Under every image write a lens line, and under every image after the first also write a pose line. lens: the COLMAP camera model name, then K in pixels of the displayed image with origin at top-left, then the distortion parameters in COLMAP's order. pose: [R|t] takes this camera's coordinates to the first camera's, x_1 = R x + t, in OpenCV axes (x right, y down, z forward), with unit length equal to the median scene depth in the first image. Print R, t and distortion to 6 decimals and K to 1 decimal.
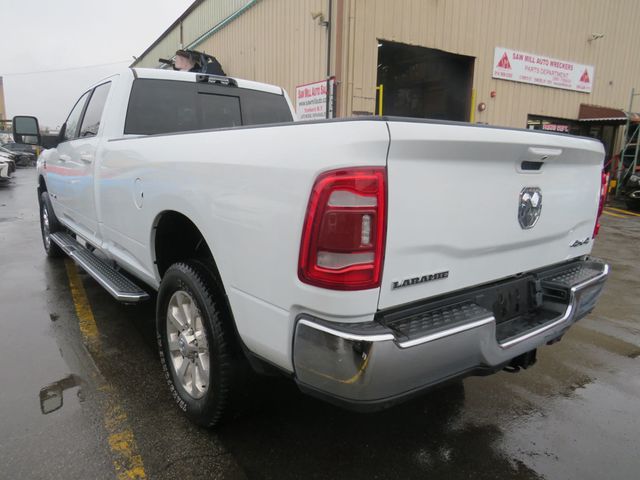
lens RADIAL K [[457.4, 0, 306.1], [0, 457.4, 240.7], [0, 0, 1]] dist [-0.065597, 0.042165]
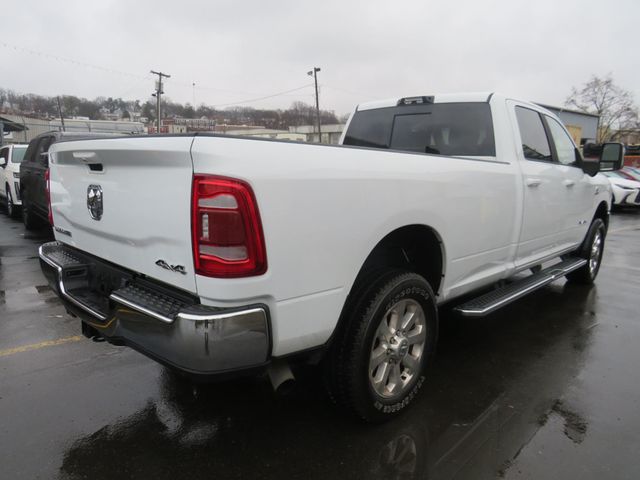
lens RADIAL K [[457.4, 0, 306.1], [0, 457.4, 240.7], [0, 0, 1]] dist [-0.065597, 0.042165]
pose [[0.156287, 0.133235, -0.978684, 0.846434], [-0.197740, 0.975021, 0.101159, -0.098983], [0.967715, 0.177715, 0.178729, 0.645534]]
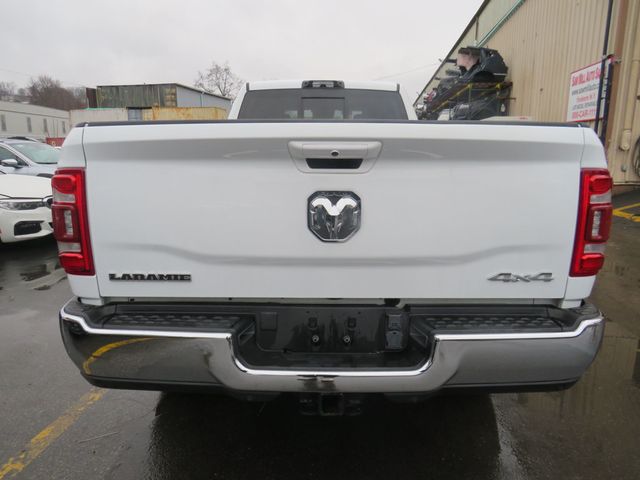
lens RADIAL K [[457.4, 0, 306.1], [0, 457.4, 240.7], [0, 0, 1]] dist [-0.065597, 0.042165]
pose [[0.788099, 0.093224, -0.608448, 0.456385], [-0.092938, 0.995155, 0.032095, -0.024835], [0.608492, 0.031254, 0.792944, 0.159237]]
